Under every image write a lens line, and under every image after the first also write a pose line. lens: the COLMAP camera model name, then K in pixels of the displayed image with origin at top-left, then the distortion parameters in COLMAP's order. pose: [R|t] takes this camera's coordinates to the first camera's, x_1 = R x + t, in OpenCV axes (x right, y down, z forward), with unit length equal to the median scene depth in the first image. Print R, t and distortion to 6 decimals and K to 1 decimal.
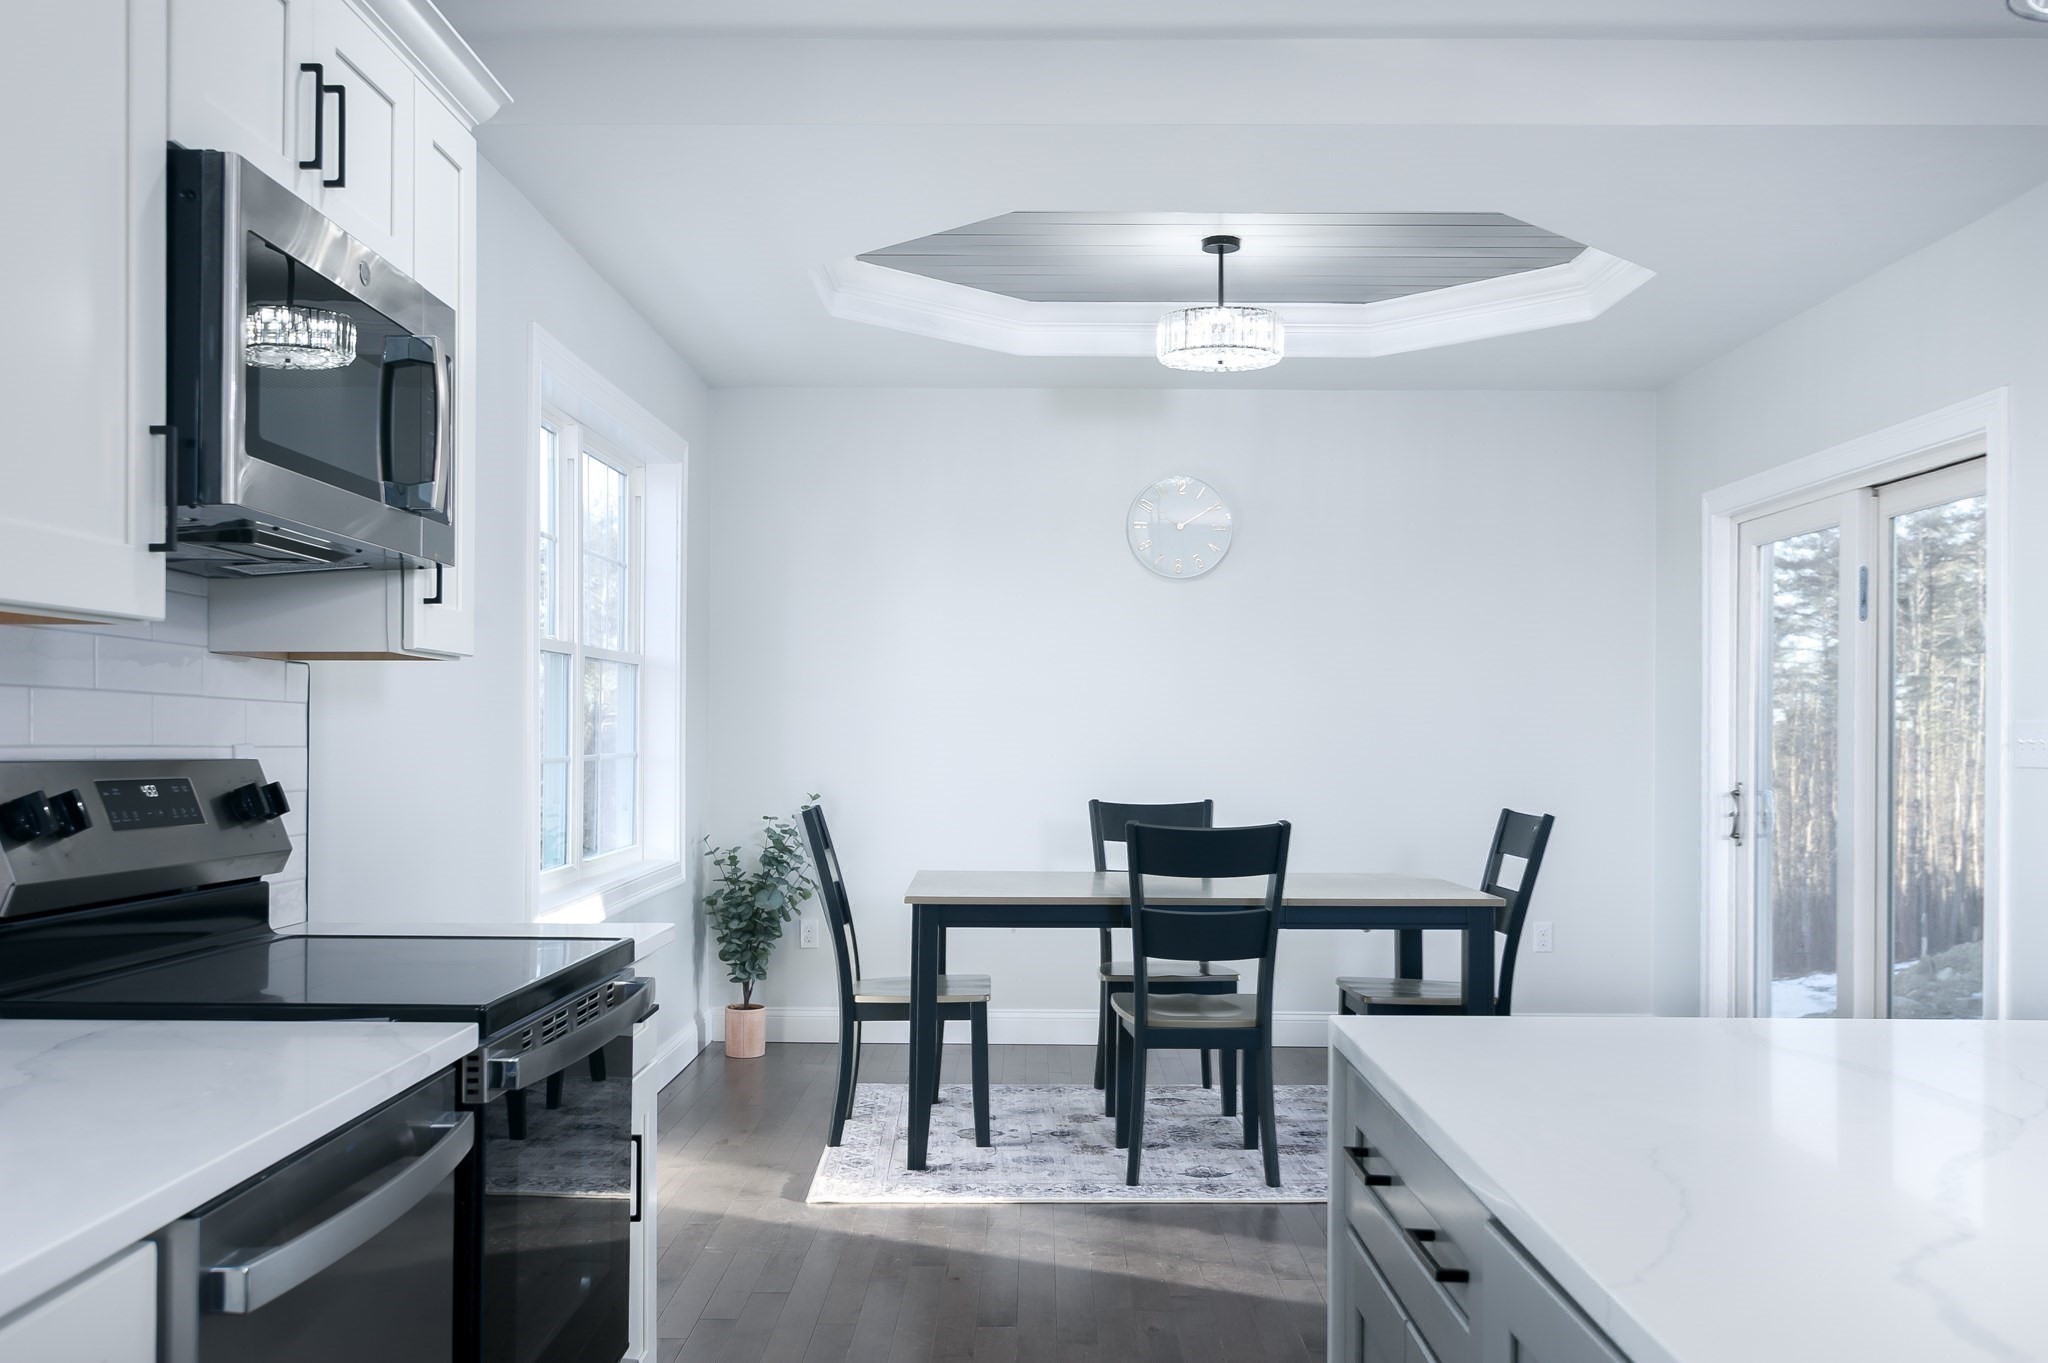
lens RADIAL K [[1821.7, 0, 1024.0], [0, 1821.7, 681.5], [0, 0, 1]] dist [0.069190, 0.001497]
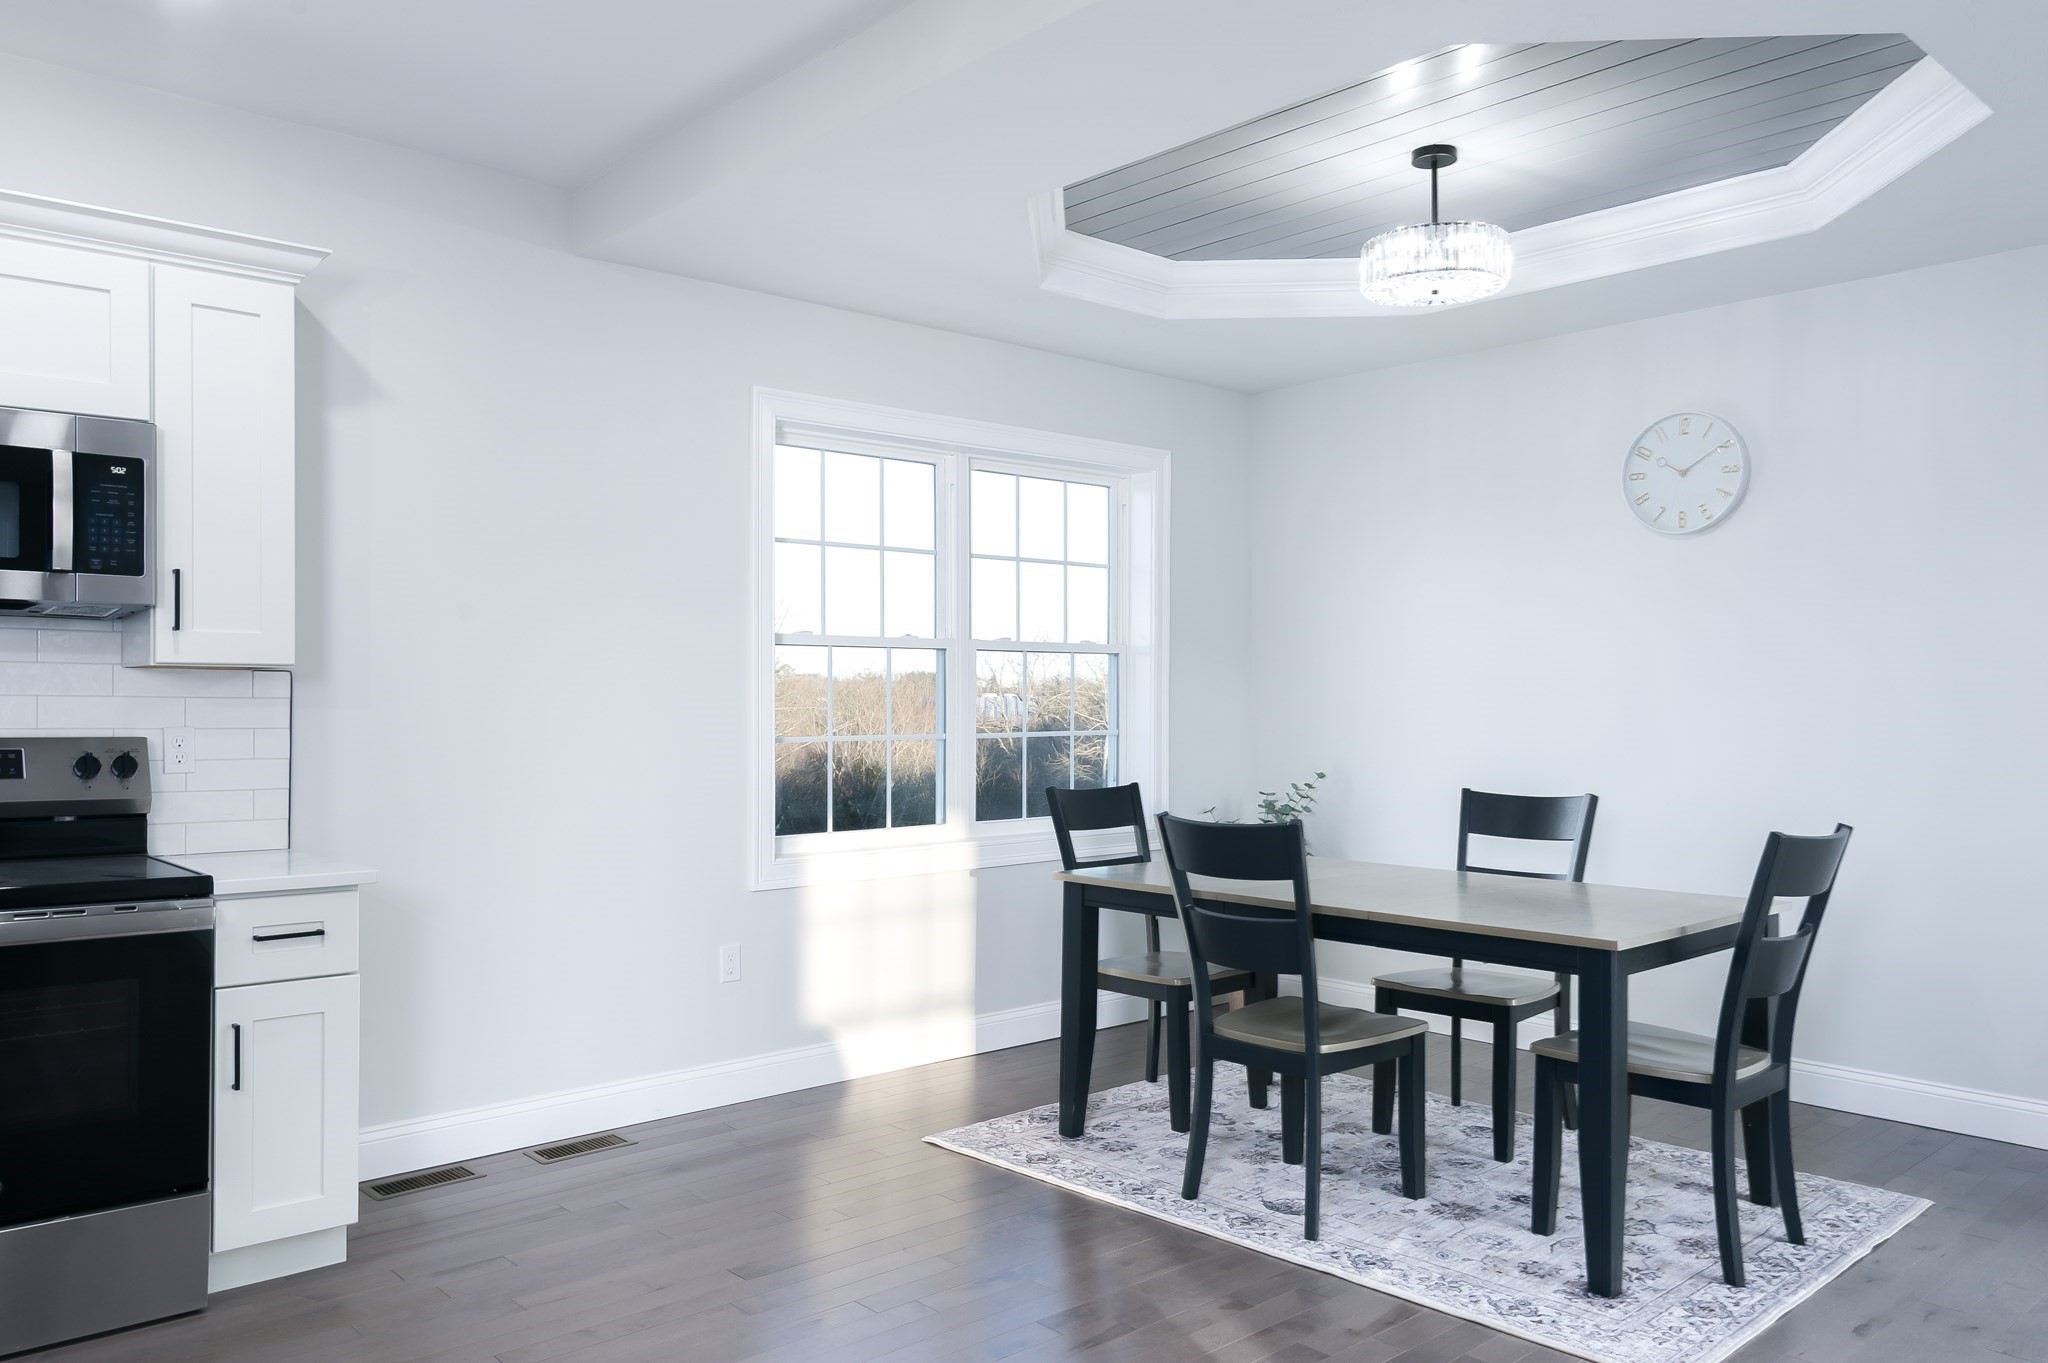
lens RADIAL K [[1544.0, 0, 1024.0], [0, 1544.0, 681.5], [0, 0, 1]] dist [0.002960, 0.001912]
pose [[0.667294, -0.010436, -0.744722, 0.550530], [0.021651, 0.999751, 0.005390, 0.002974], [0.744480, -0.019720, 0.667354, 0.377698]]
